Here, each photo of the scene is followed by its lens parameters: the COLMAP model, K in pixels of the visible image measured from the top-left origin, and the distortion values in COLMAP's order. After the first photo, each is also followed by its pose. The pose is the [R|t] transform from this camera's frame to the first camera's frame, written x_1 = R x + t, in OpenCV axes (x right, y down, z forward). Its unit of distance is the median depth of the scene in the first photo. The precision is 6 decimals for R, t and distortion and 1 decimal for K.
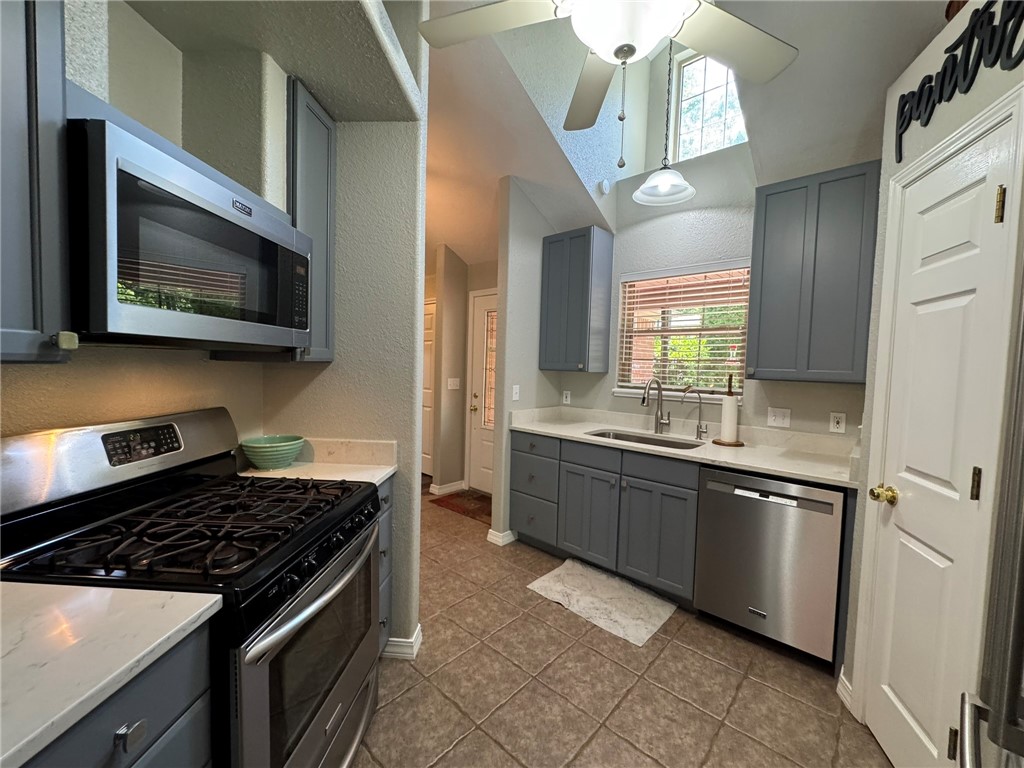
lens RADIAL K [[409.2, 0, 511.2], [0, 409.2, 383.2], [0, 0, 1]] dist [-0.003553, 0.000276]
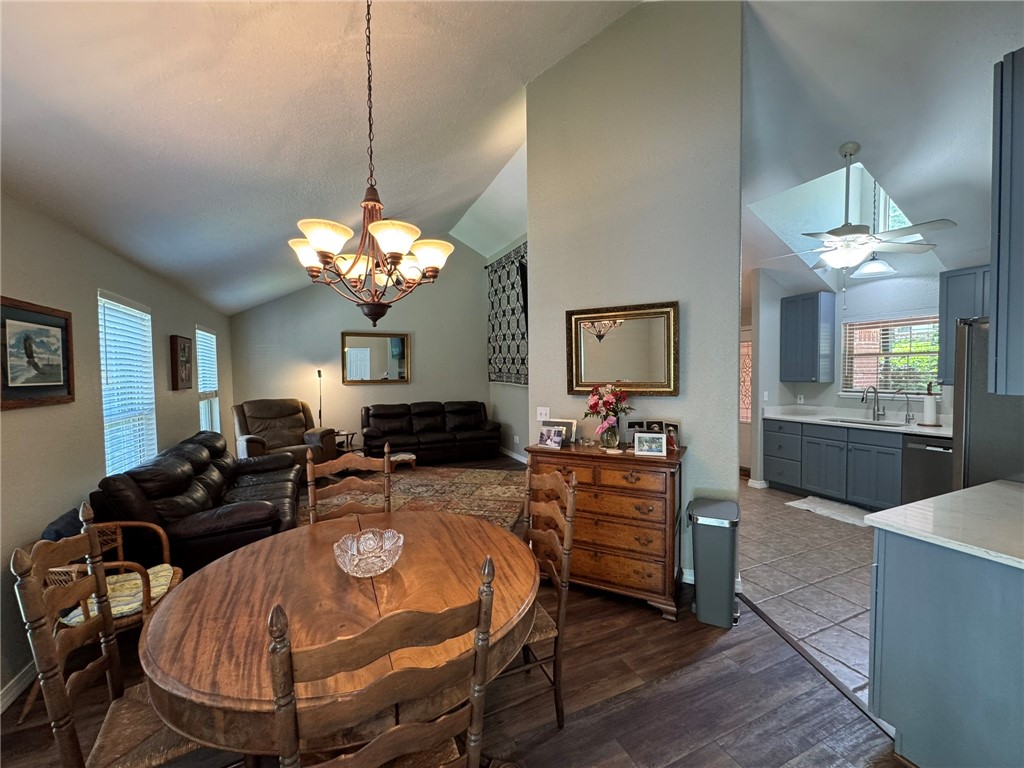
lens RADIAL K [[409.2, 0, 511.2], [0, 409.2, 383.2], [0, 0, 1]] dist [-0.003553, 0.000276]
pose [[0.913959, -0.024850, -0.405045, -0.276639], [0.015577, 0.999536, -0.026174, -0.001614], [0.405508, 0.017613, 0.913922, -0.983046]]
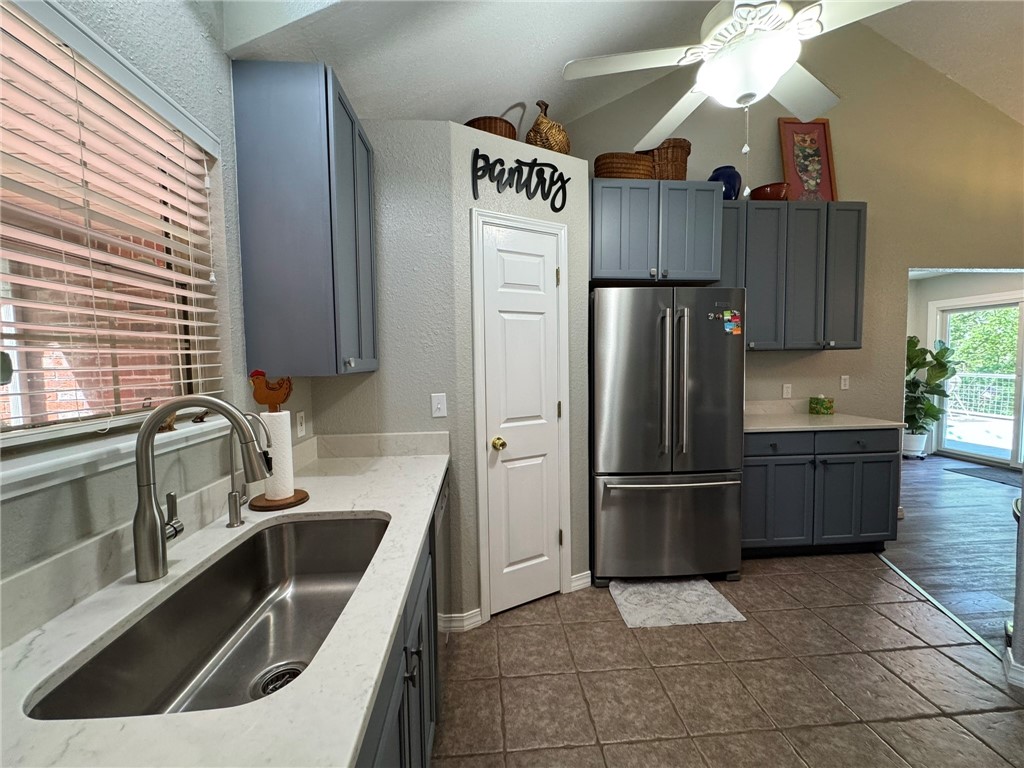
lens RADIAL K [[409.2, 0, 511.2], [0, 409.2, 383.2], [0, 0, 1]] dist [-0.003553, 0.000276]
pose [[-0.736142, -0.057585, 0.674373, -0.029237], [0.026173, 0.993207, 0.113381, -0.045665], [-0.676321, 0.101114, -0.729634, 0.940421]]
